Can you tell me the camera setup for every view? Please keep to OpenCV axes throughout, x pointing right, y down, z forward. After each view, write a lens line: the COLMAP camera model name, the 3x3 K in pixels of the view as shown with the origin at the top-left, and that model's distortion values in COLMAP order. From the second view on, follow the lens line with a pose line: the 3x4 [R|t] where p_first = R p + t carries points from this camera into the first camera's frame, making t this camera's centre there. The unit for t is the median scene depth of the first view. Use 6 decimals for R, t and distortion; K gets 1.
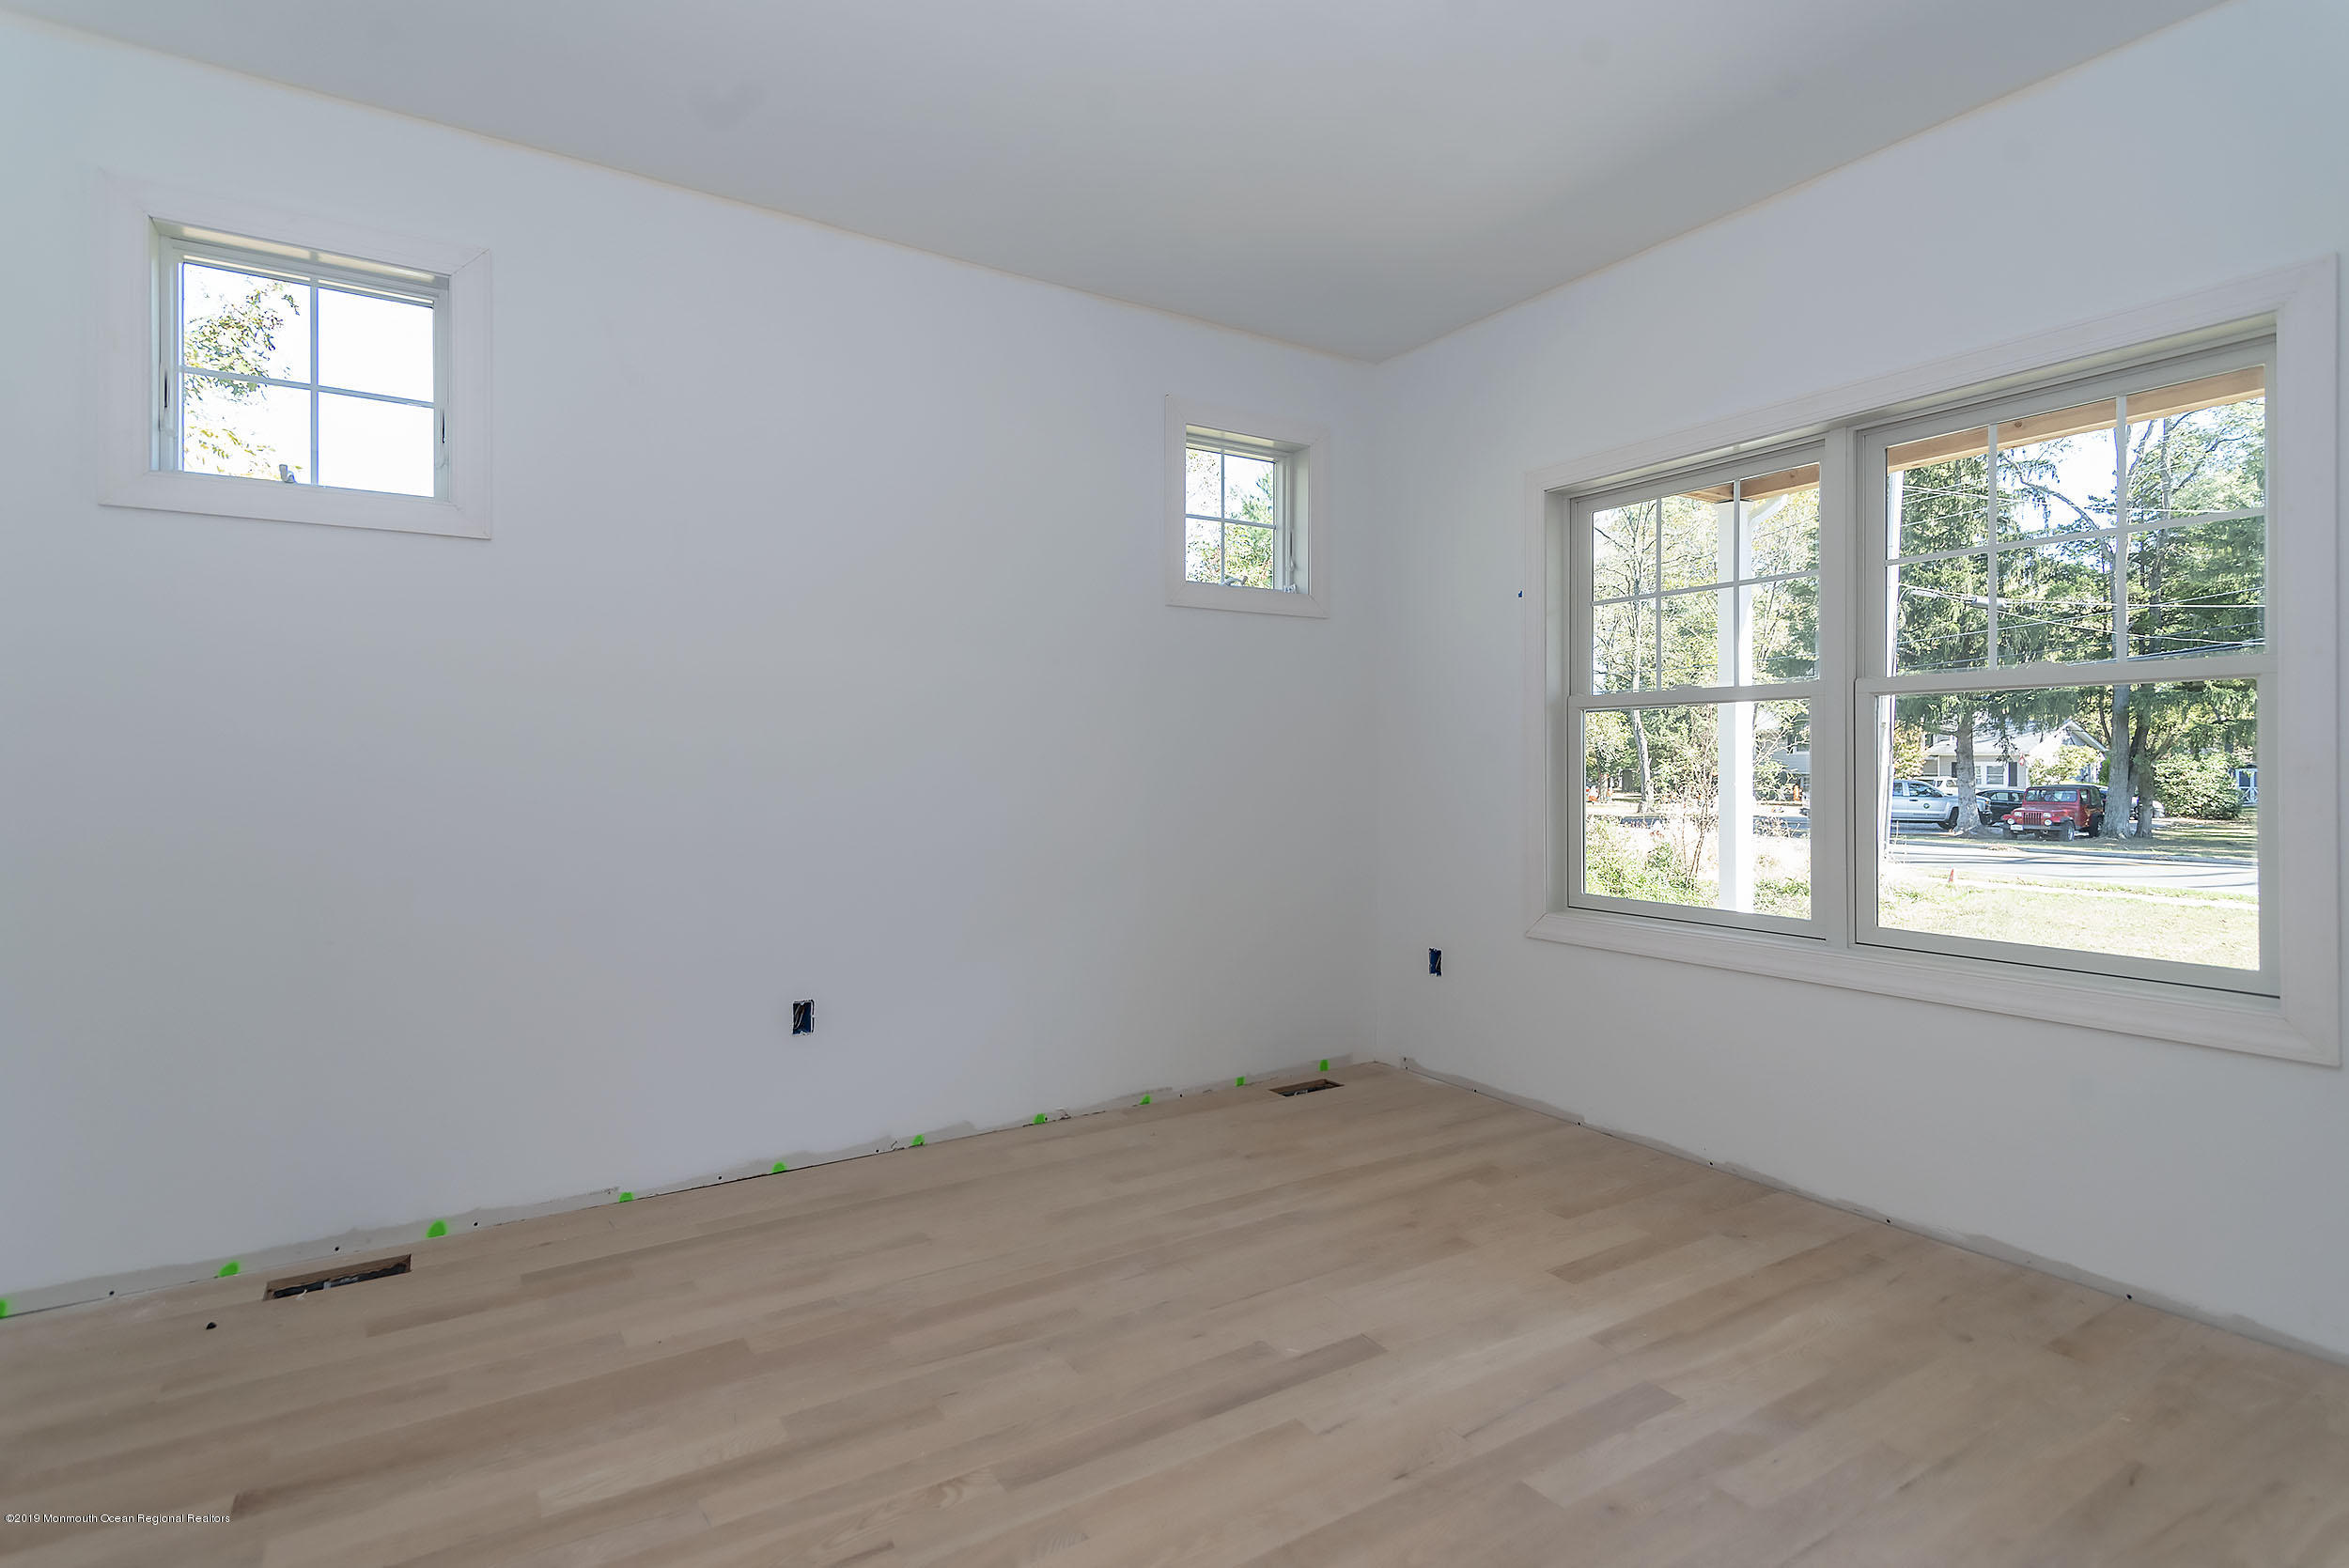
lens RADIAL K [[1130.5, 0, 1172.1], [0, 1130.5, 771.8], [0, 0, 1]] dist [0.001472, -0.002201]
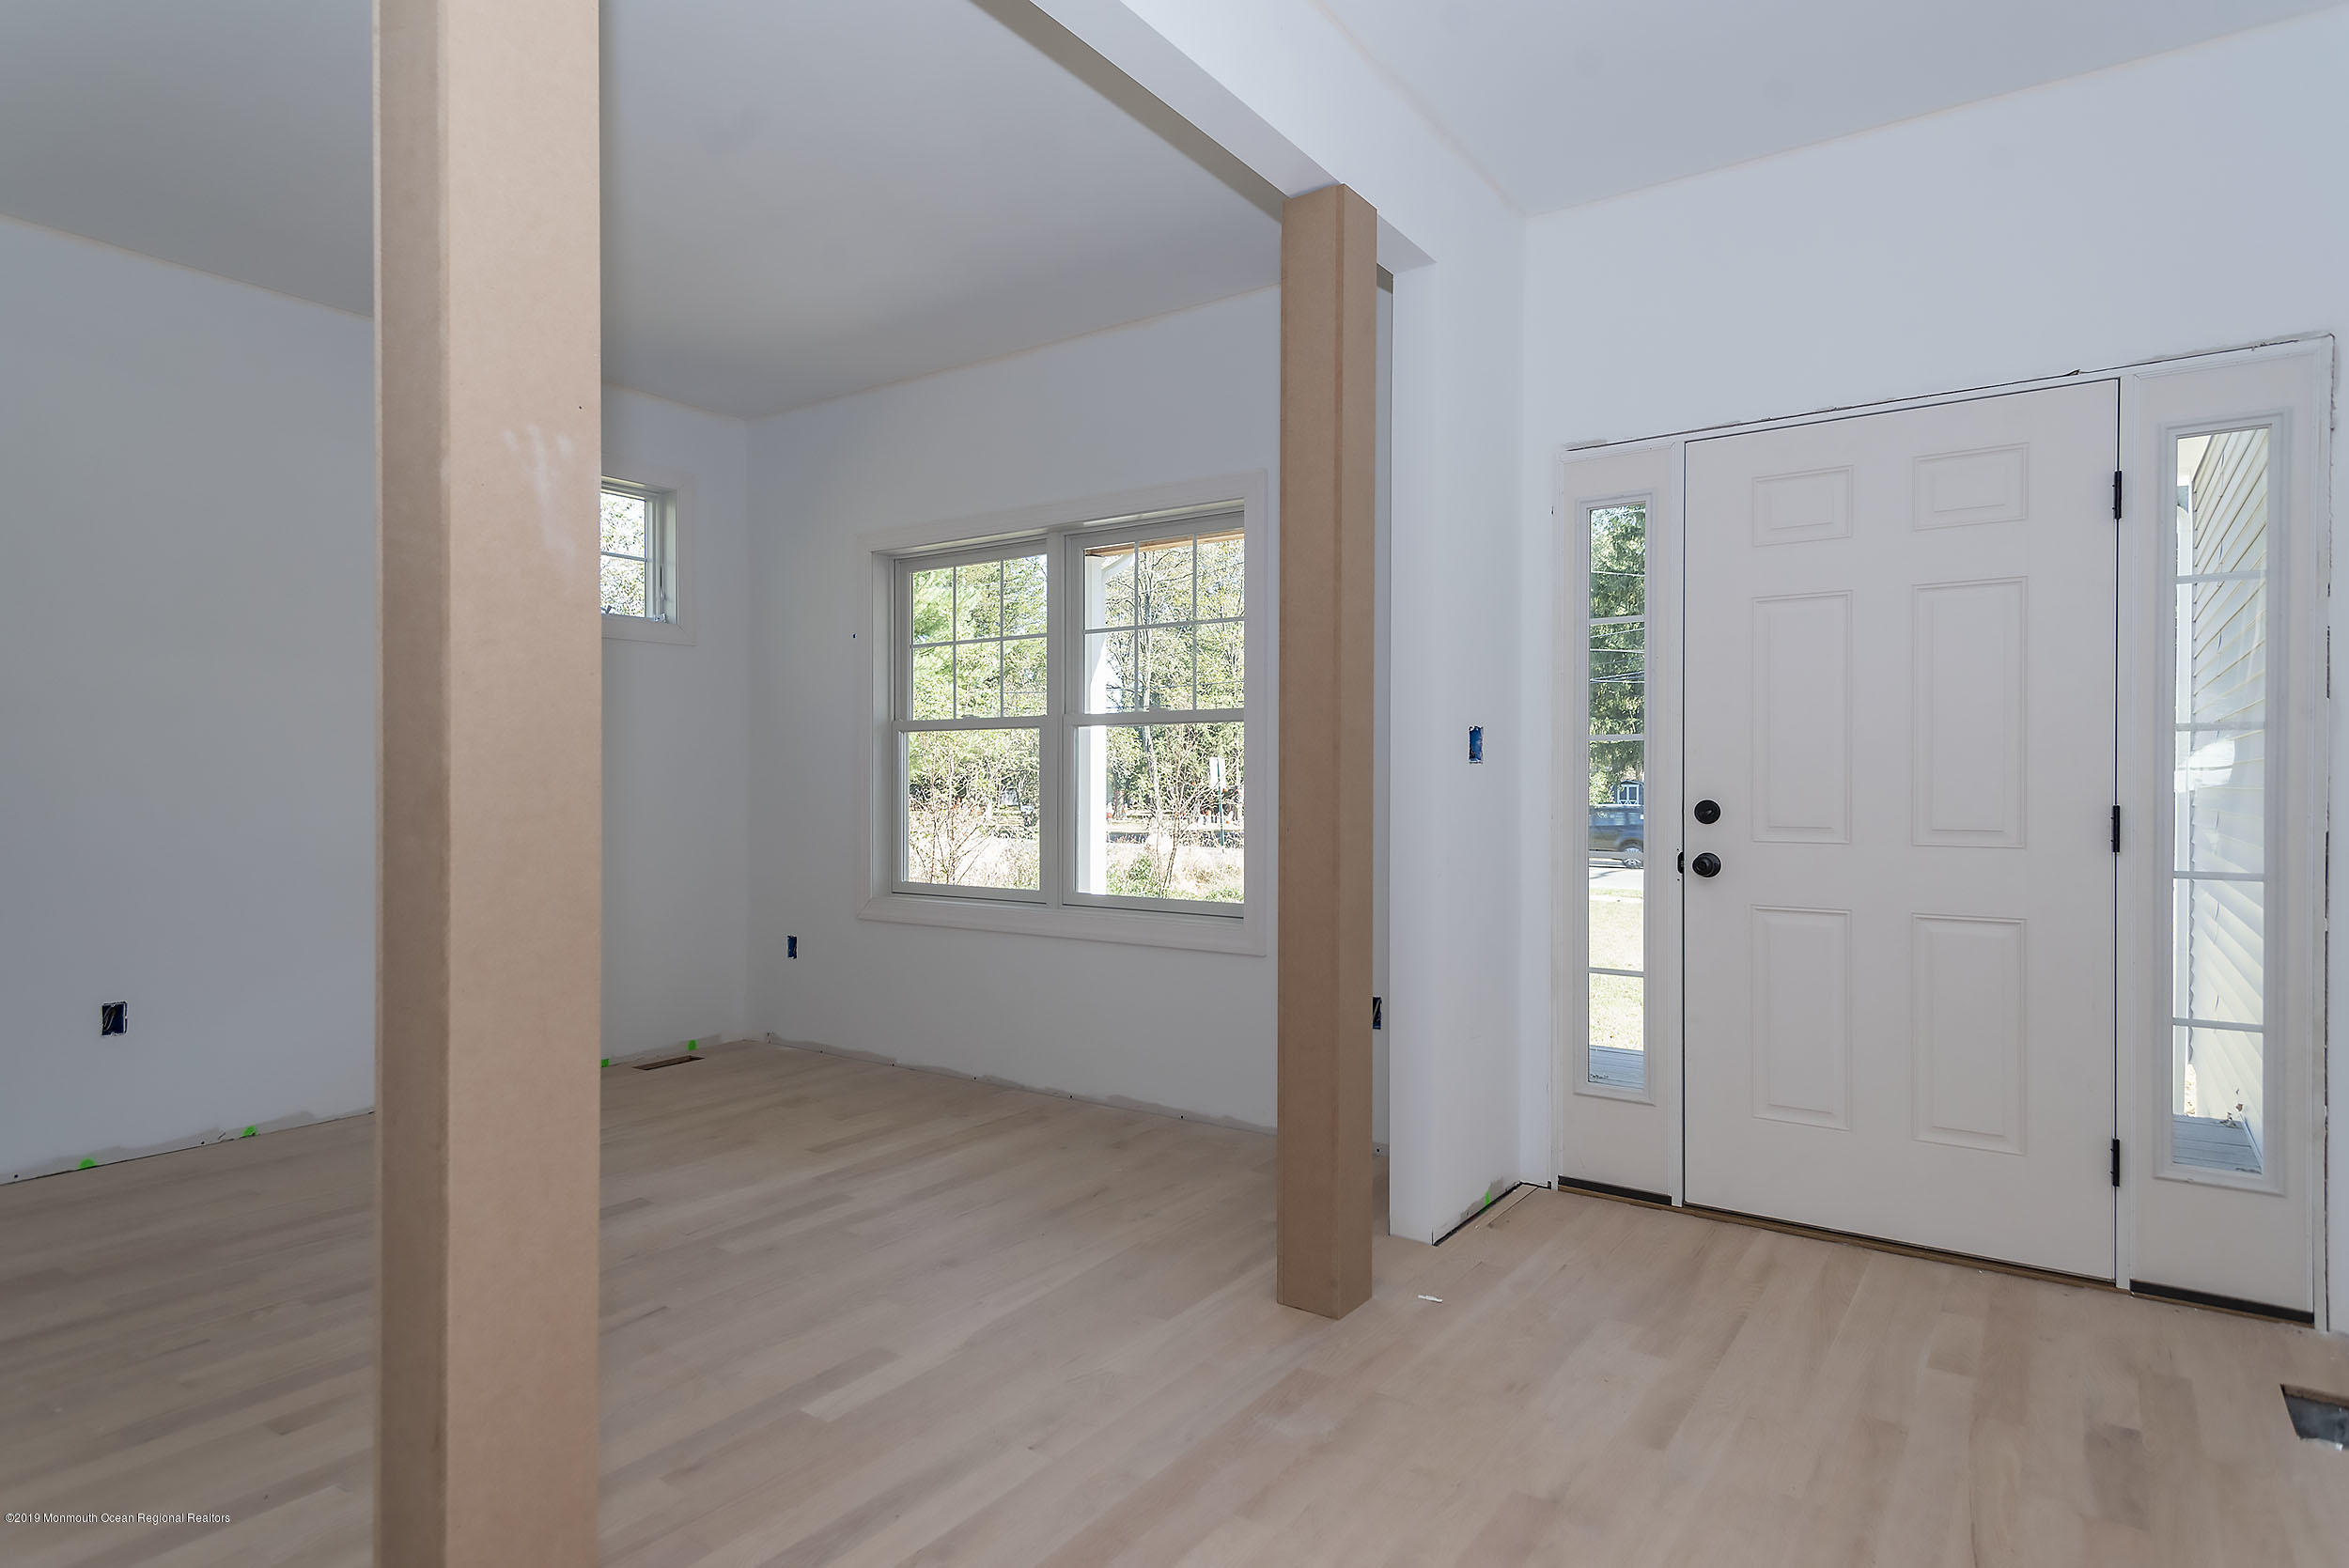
lens RADIAL K [[1235.0, 0, 1175.6], [0, 1235.0, 790.1], [0, 0, 1]] dist [-0.003785, -0.004334]
pose [[0.918316, -0.001978, 0.395842, 0.093557], [0.001435, 0.999998, 0.001668, 0.005654], [-0.395845, -0.000964, 0.918317, -0.321039]]
